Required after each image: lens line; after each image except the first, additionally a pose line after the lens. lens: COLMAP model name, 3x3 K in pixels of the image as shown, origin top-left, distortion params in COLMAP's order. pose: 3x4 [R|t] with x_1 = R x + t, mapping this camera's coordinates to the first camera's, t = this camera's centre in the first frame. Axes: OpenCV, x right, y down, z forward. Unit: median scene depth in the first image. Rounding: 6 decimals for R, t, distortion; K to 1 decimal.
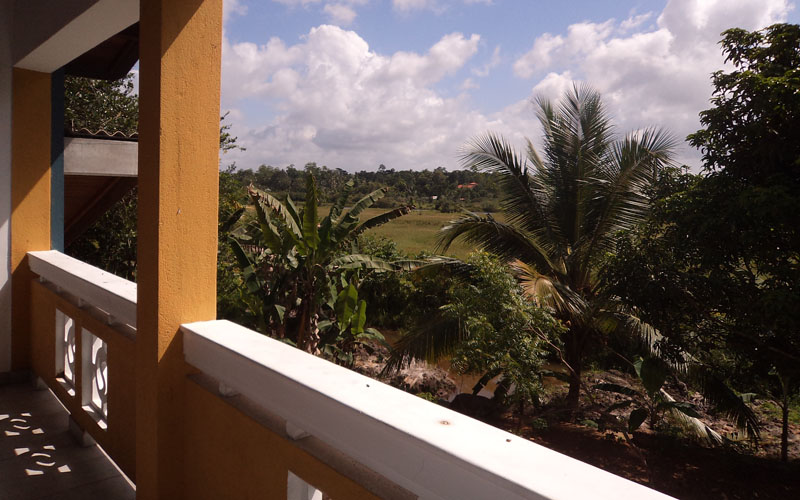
lens RADIAL K [[711.1, 0, 425.9], [0, 711.1, 222.1], [0, 0, 1]] dist [-0.002401, 0.002777]
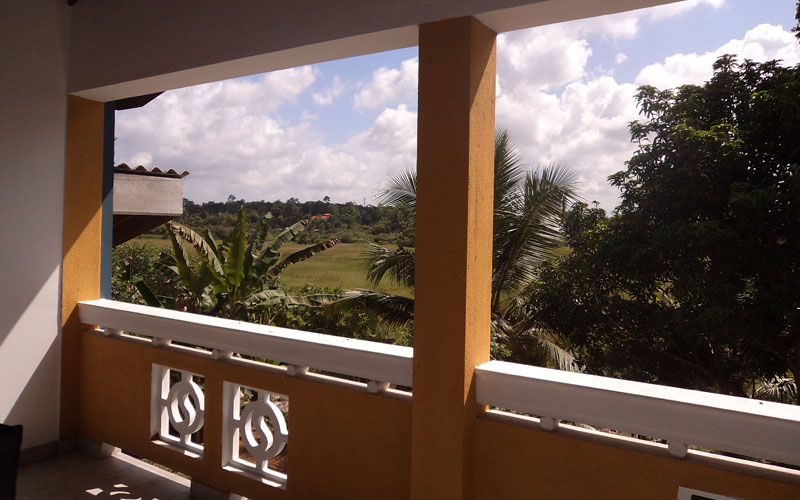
lens RADIAL K [[711.1, 0, 425.9], [0, 711.1, 222.1], [0, 0, 1]] dist [-0.002401, 0.002777]
pose [[0.948801, -0.004882, 0.315837, -0.214048], [0.017205, 0.999195, -0.036241, -0.008779], [-0.315405, 0.039819, 0.948121, 0.010758]]
